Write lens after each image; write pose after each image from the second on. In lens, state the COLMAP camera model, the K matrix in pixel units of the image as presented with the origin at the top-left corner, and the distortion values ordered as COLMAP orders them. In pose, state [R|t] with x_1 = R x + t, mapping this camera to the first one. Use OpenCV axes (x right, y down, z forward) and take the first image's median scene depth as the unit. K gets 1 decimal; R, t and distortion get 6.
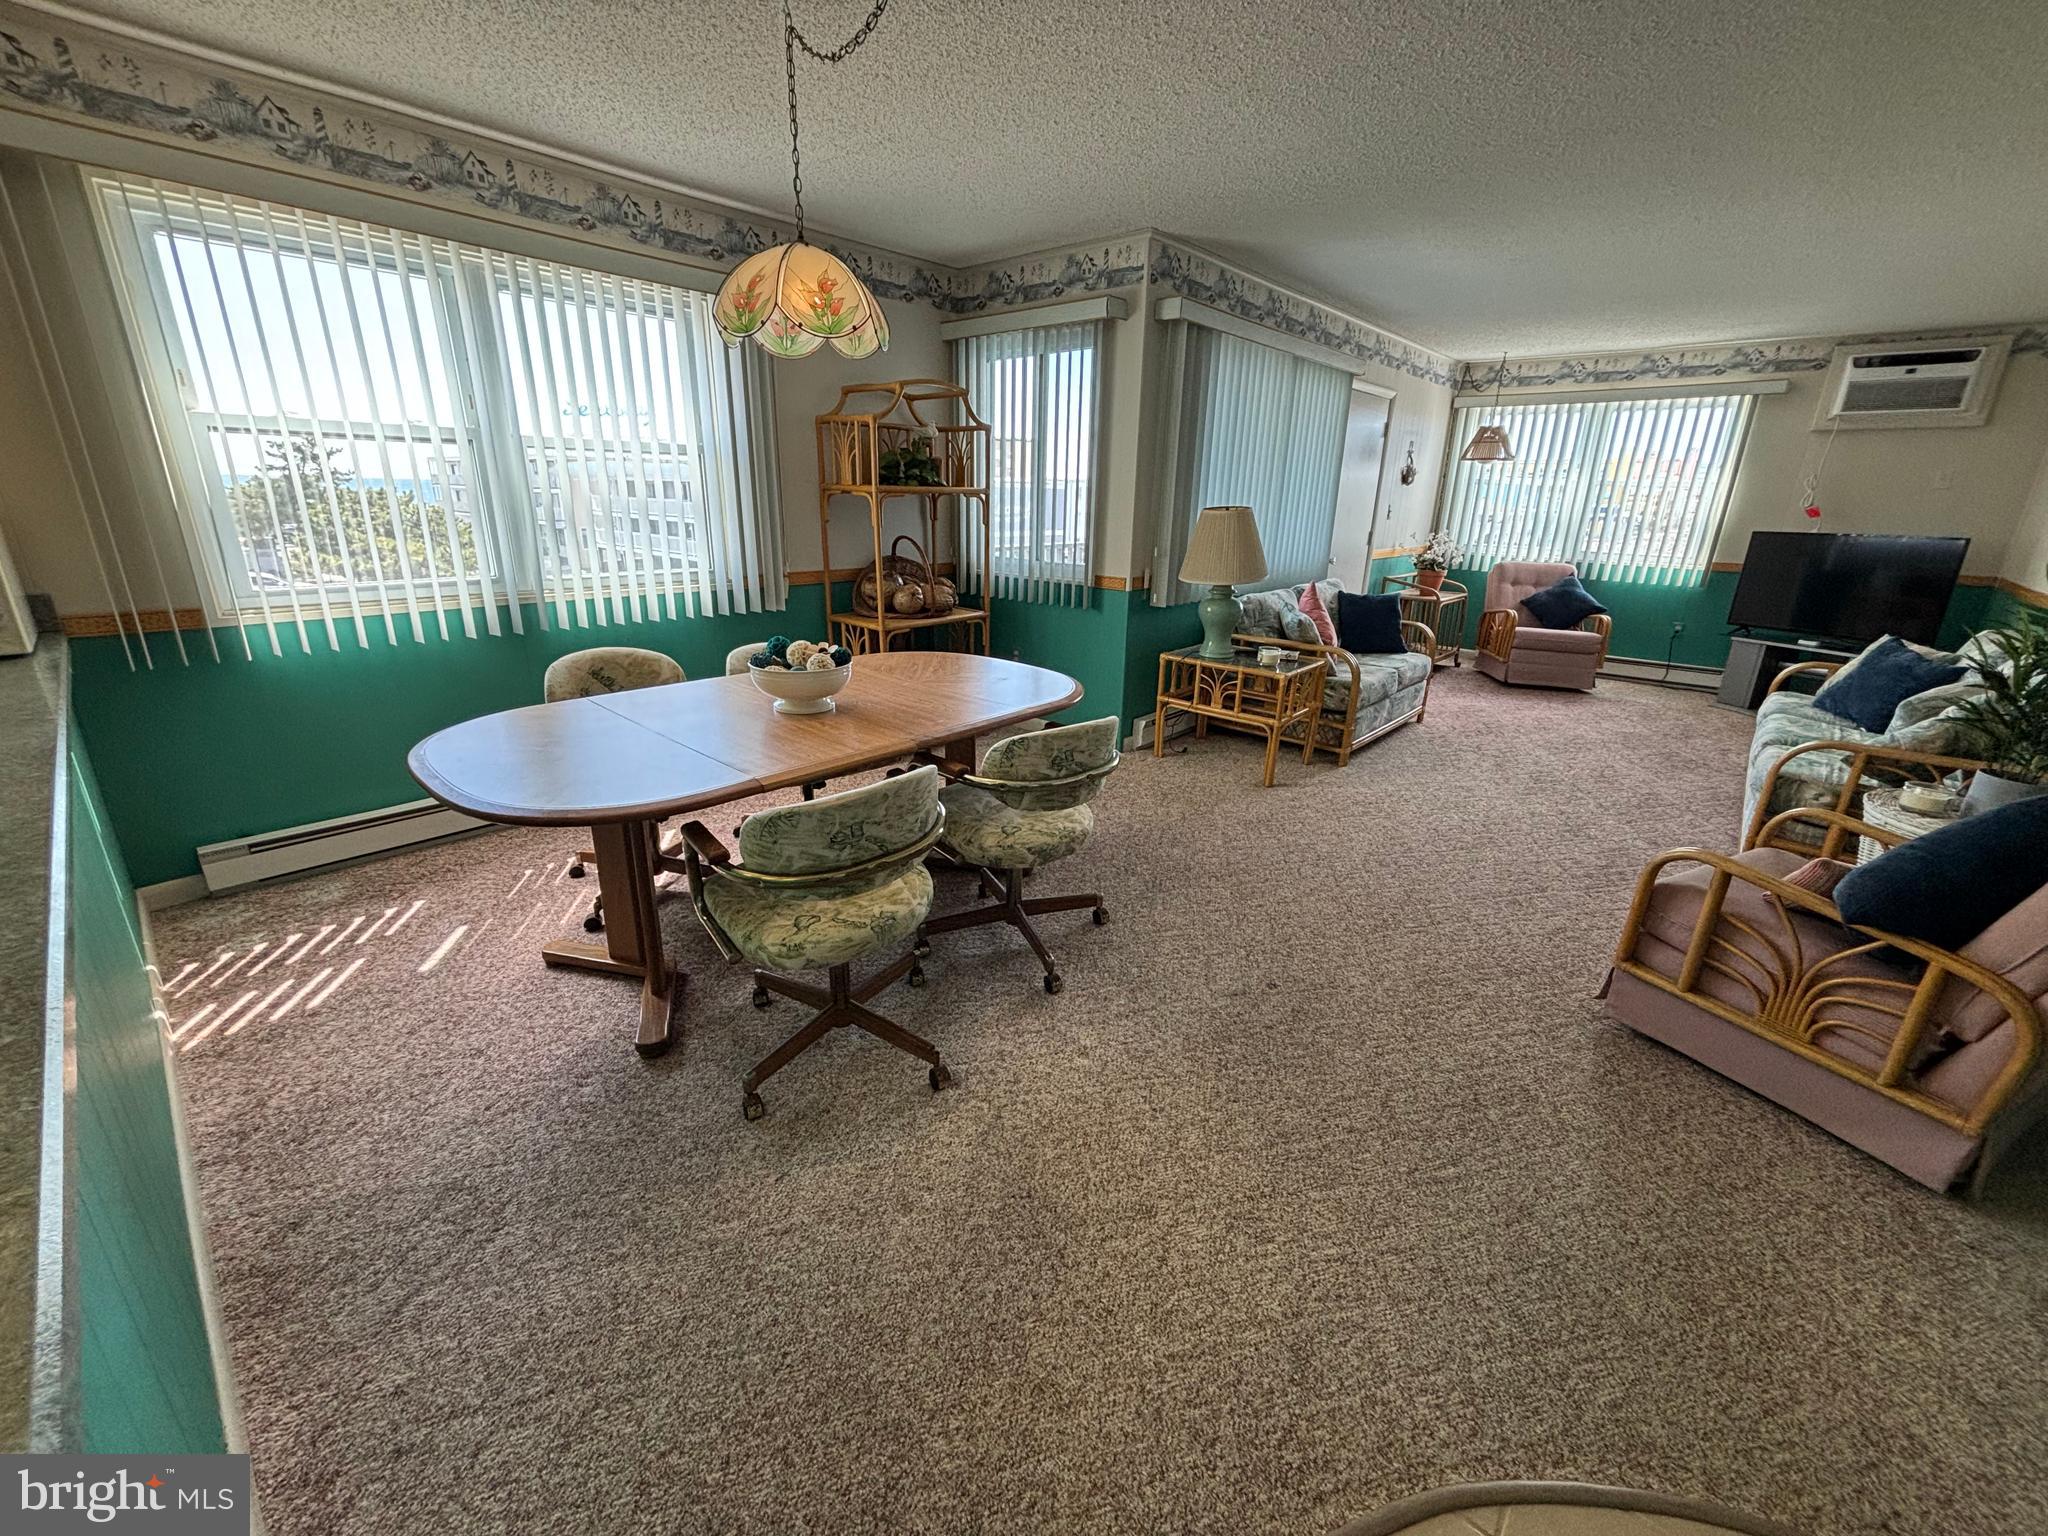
lens RADIAL K [[819.8, 0, 1020.3], [0, 819.8, 766.0], [0, 0, 1]] dist [0.000062, 0.000113]
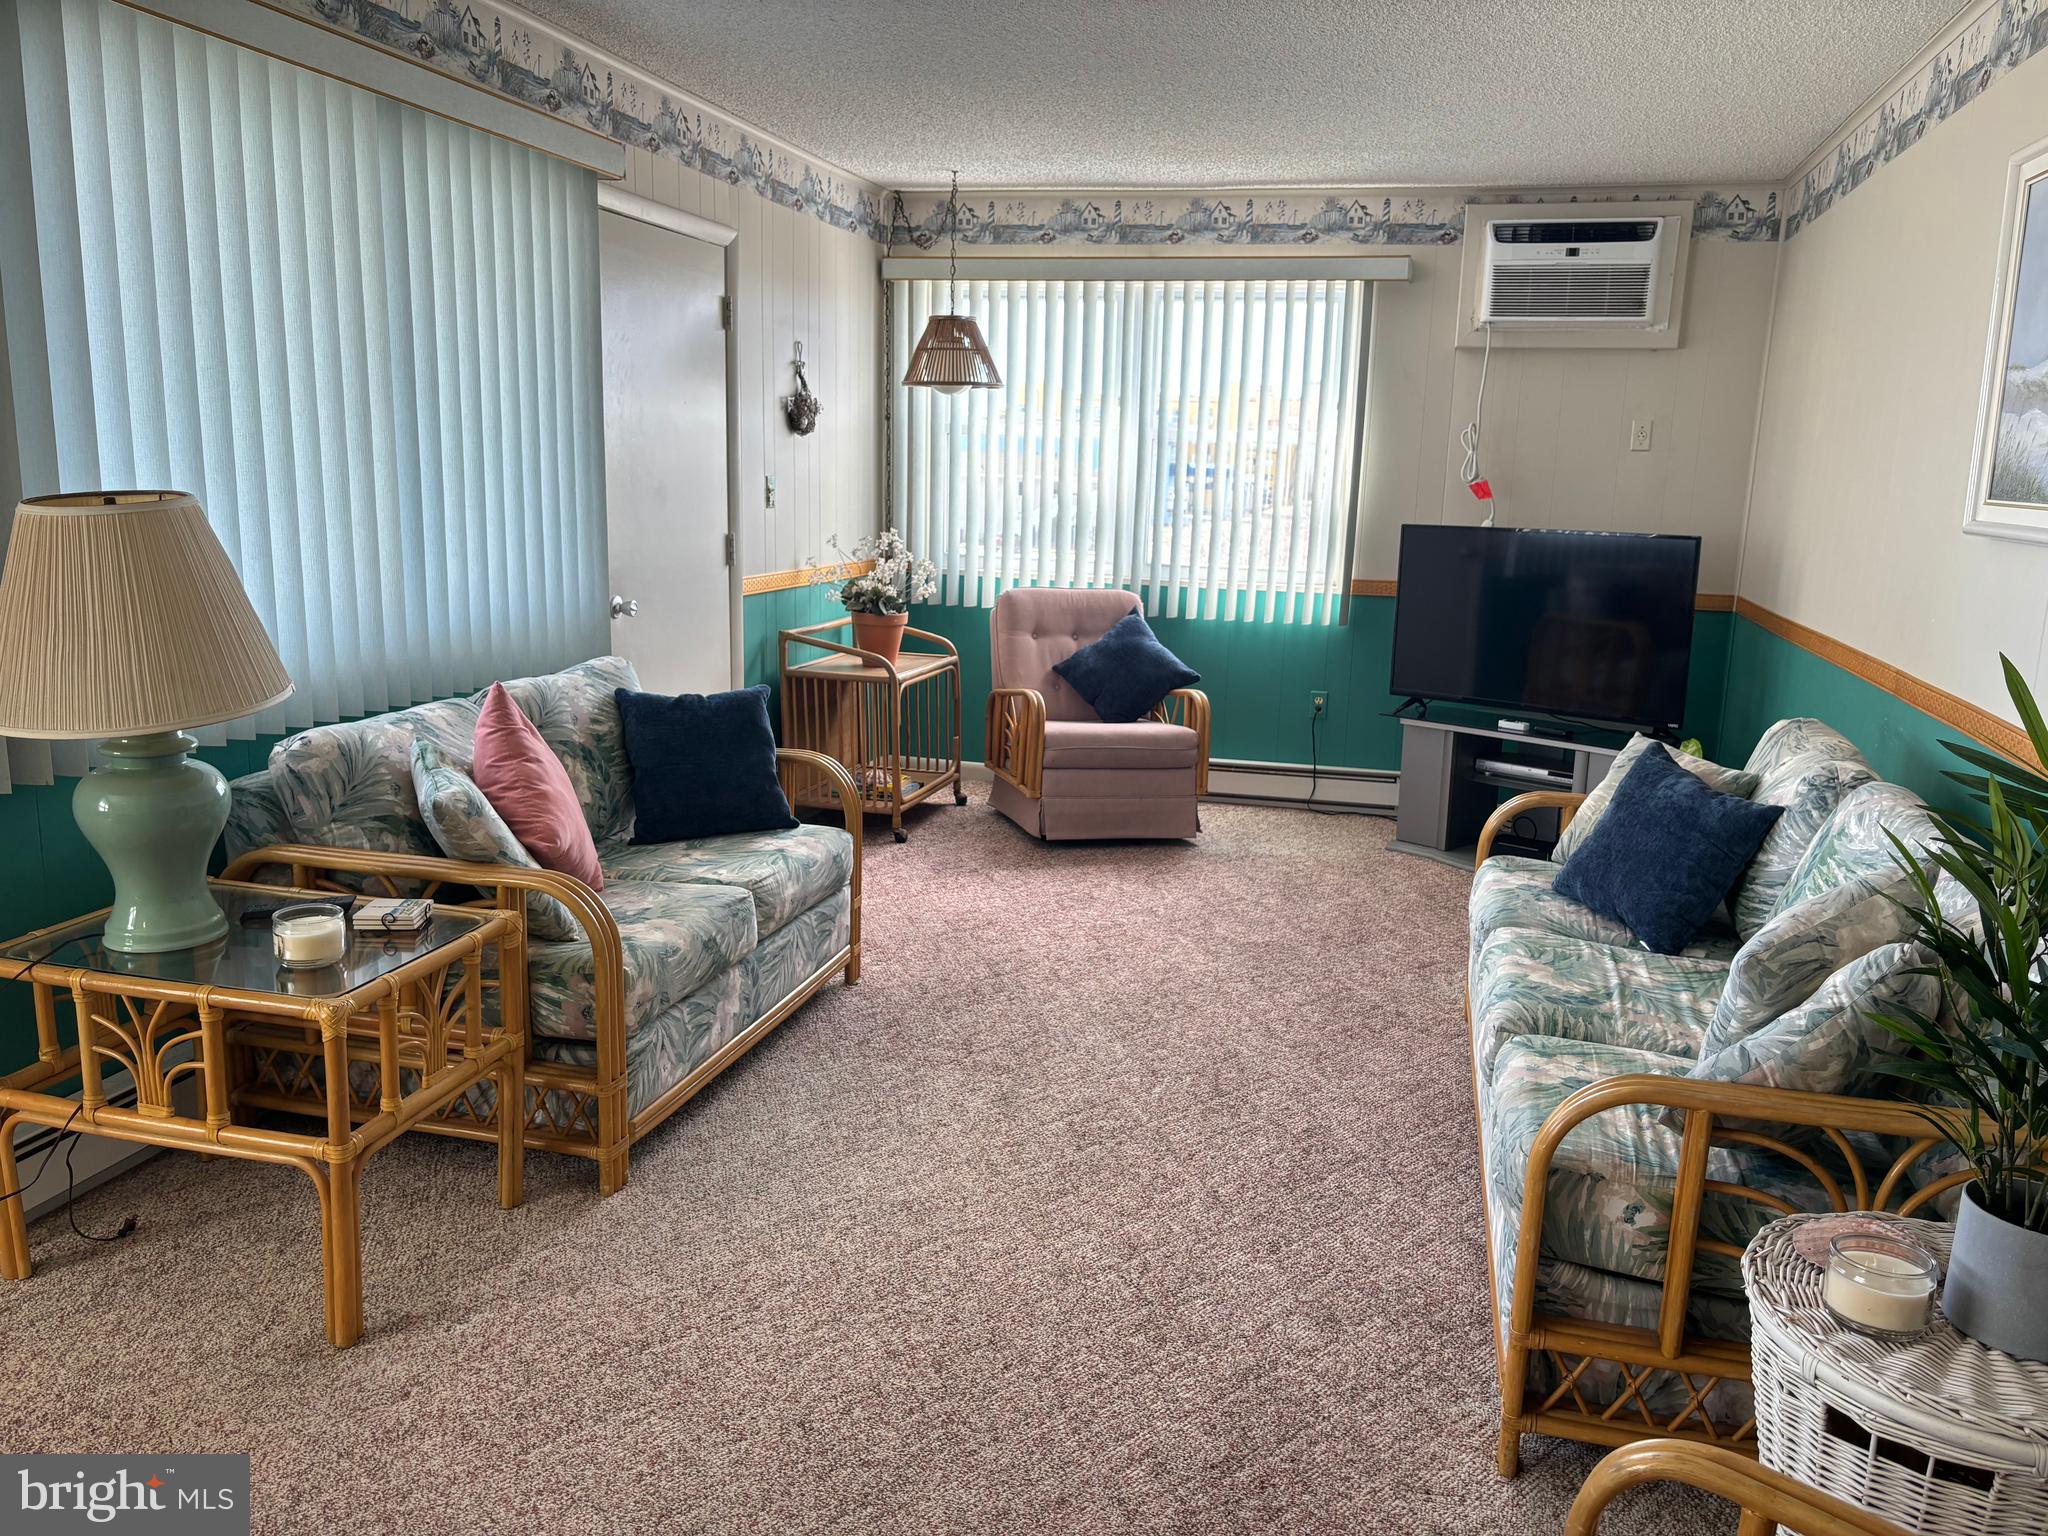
lens RADIAL K [[1556.8, 0, 1039.0], [0, 1556.8, 774.9], [0, 0, 1]] dist [0.040202, -0.044453]
pose [[0.885482, -0.087857, 0.456293, 0.301968], [0.137875, 0.987418, -0.077437, -0.116831], [-0.443748, 0.131481, 0.886454, 0.329060]]
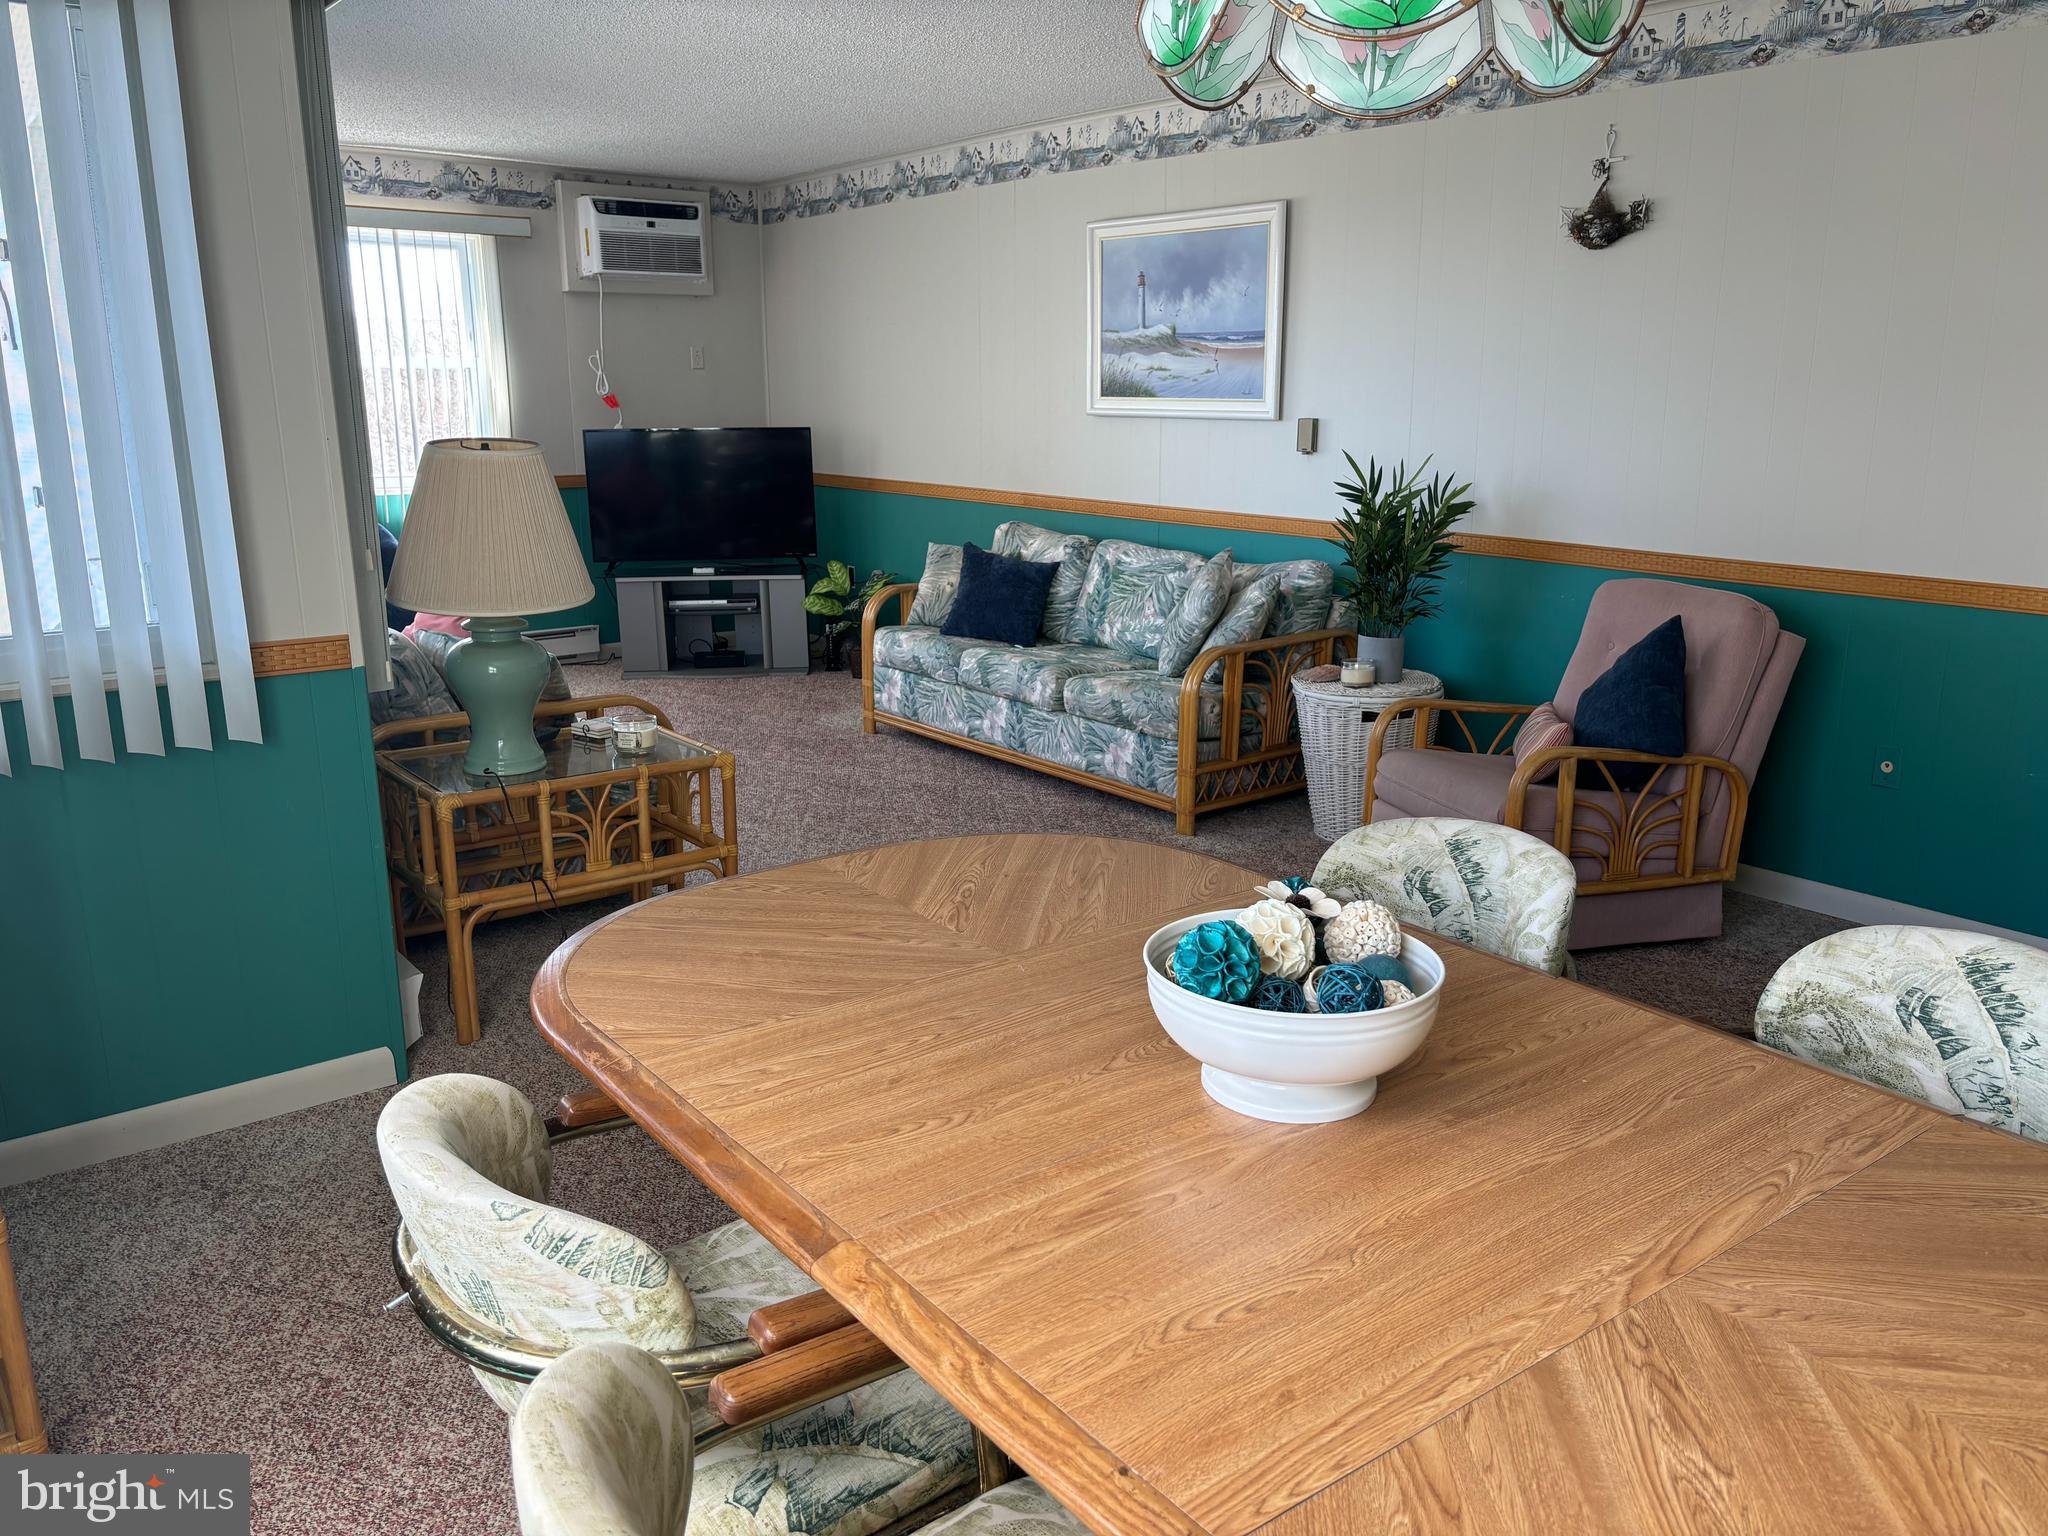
lens RADIAL K [[1556.8, 0, 1039.0], [0, 1556.8, 774.9], [0, 0, 1]] dist [0.040202, -0.044453]
pose [[0.166618, -0.260620, 0.950955, -0.584604], [0.317557, 0.927234, 0.198479, -0.235231], [-0.933486, 0.268912, 0.237256, 0.603153]]
